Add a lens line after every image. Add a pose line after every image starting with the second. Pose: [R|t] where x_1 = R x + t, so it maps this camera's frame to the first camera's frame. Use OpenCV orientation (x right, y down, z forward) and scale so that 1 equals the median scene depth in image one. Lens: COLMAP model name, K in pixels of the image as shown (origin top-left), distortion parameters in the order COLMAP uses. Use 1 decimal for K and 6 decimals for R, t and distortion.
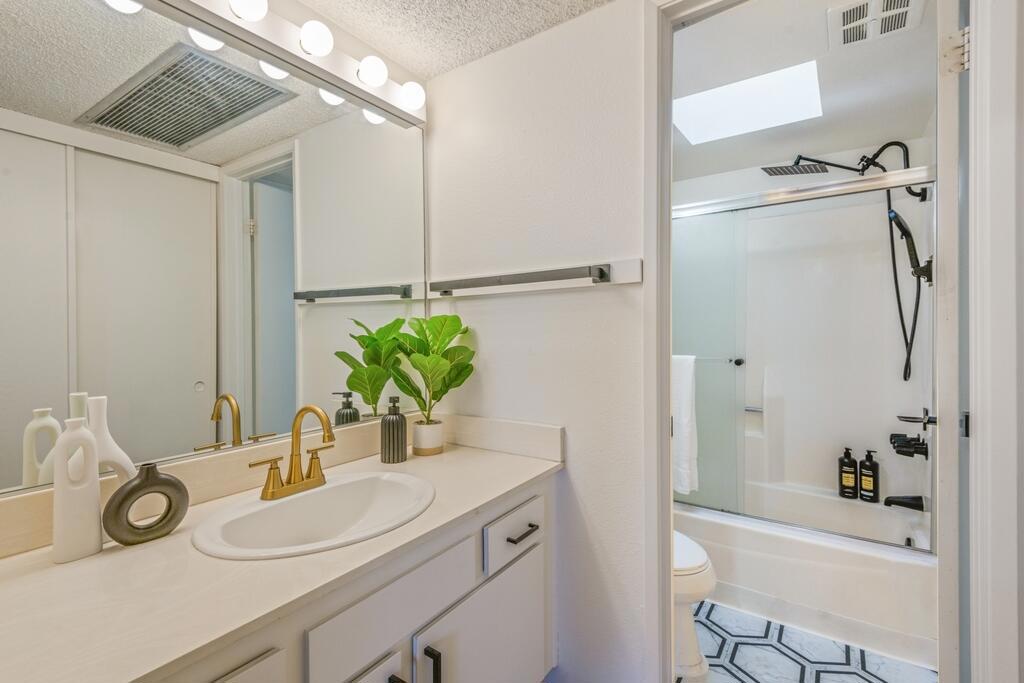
lens RADIAL K [[501.6, 0, 514.9], [0, 501.6, 331.6], [0, 0, 1]] dist [0.031247, -0.000028]
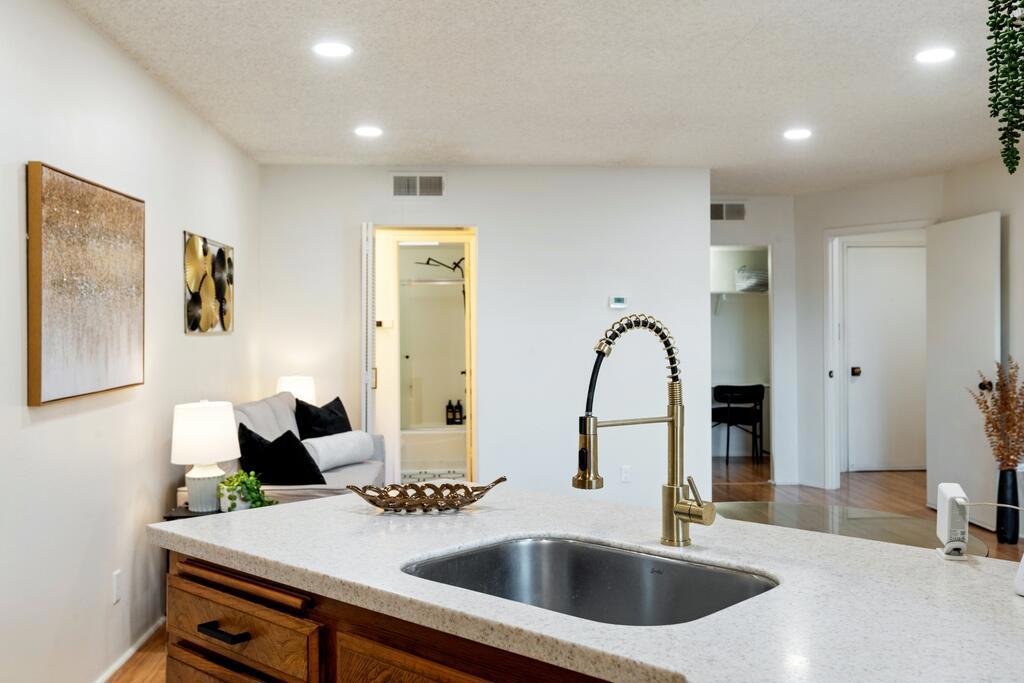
lens RADIAL K [[927.1, 0, 512.2], [0, 927.1, 330.3], [0, 0, 1]] dist [0.007759, 0.007701]
pose [[0.801196, -0.002844, 0.598395, -1.360979], [0.009097, 0.999931, -0.007428, -0.016573], [-0.598333, 0.011395, 0.801167, -2.117037]]
